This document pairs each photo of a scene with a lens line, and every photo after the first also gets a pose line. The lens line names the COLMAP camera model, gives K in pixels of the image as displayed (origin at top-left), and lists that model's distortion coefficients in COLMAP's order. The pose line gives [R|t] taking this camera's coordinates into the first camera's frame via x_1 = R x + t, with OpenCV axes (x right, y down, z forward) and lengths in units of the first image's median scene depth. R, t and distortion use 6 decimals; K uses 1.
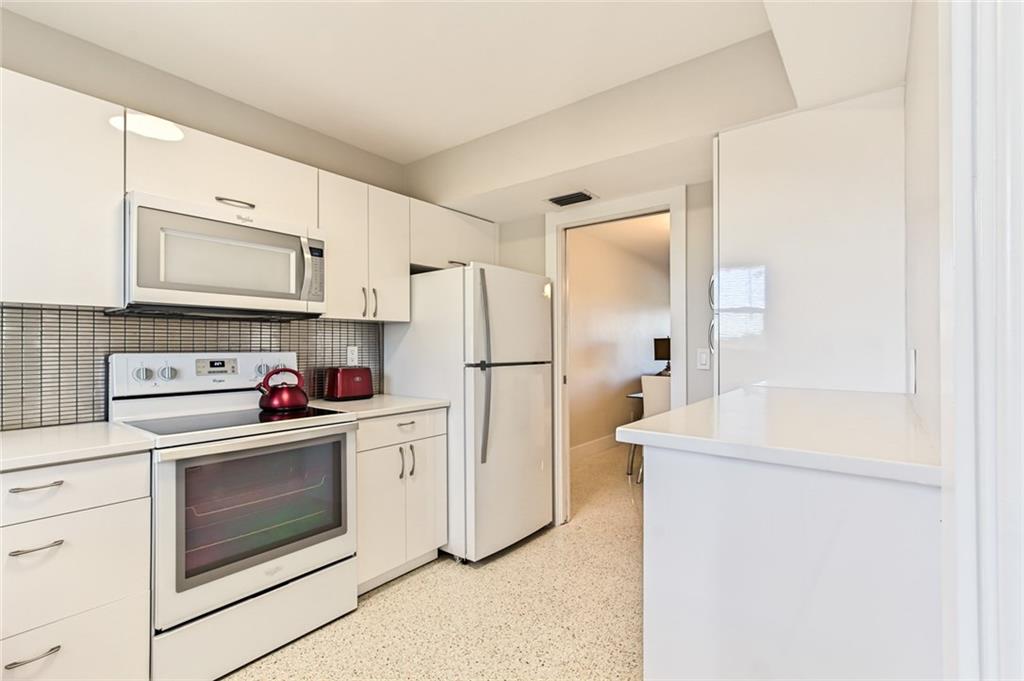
lens RADIAL K [[460.2, 0, 509.5], [0, 460.2, 344.0], [0, 0, 1]] dist [-0.001968, 0.004444]
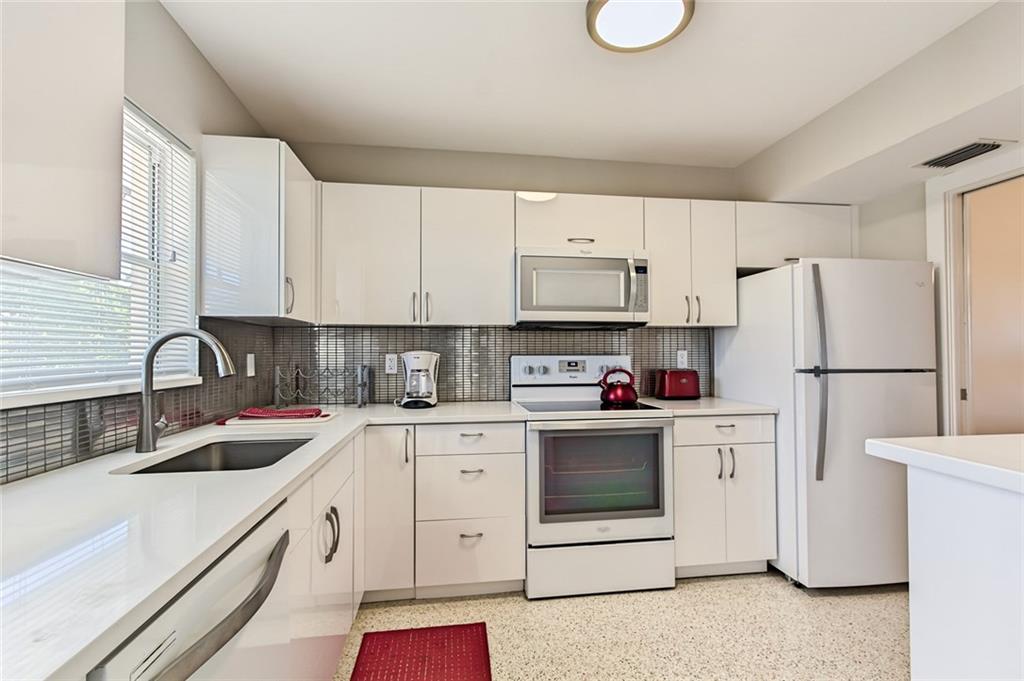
lens RADIAL K [[460.2, 0, 519.6], [0, 460.2, 343.7], [0, 0, 1]] dist [-0.001968, 0.004444]
pose [[0.727818, -0.011675, -0.685671, 0.153753], [0.005415, 0.999922, -0.011277, -0.000849], [0.685749, 0.004494, 0.727824, -0.059976]]
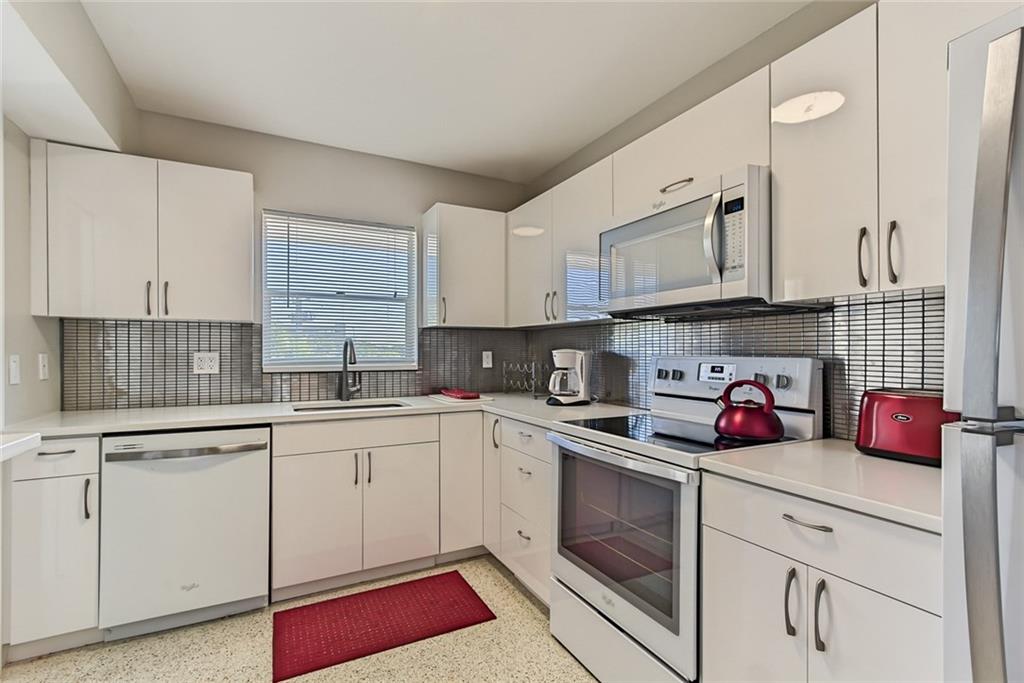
lens RADIAL K [[460.2, 0, 513.4], [0, 460.2, 350.3], [0, 0, 1]] dist [-0.001968, 0.004444]
pose [[-0.391551, 0.002261, -0.920154, 0.309485], [0.008462, 0.999964, -0.001144, 0.005609], [0.920118, -0.008235, -0.391555, 0.967639]]
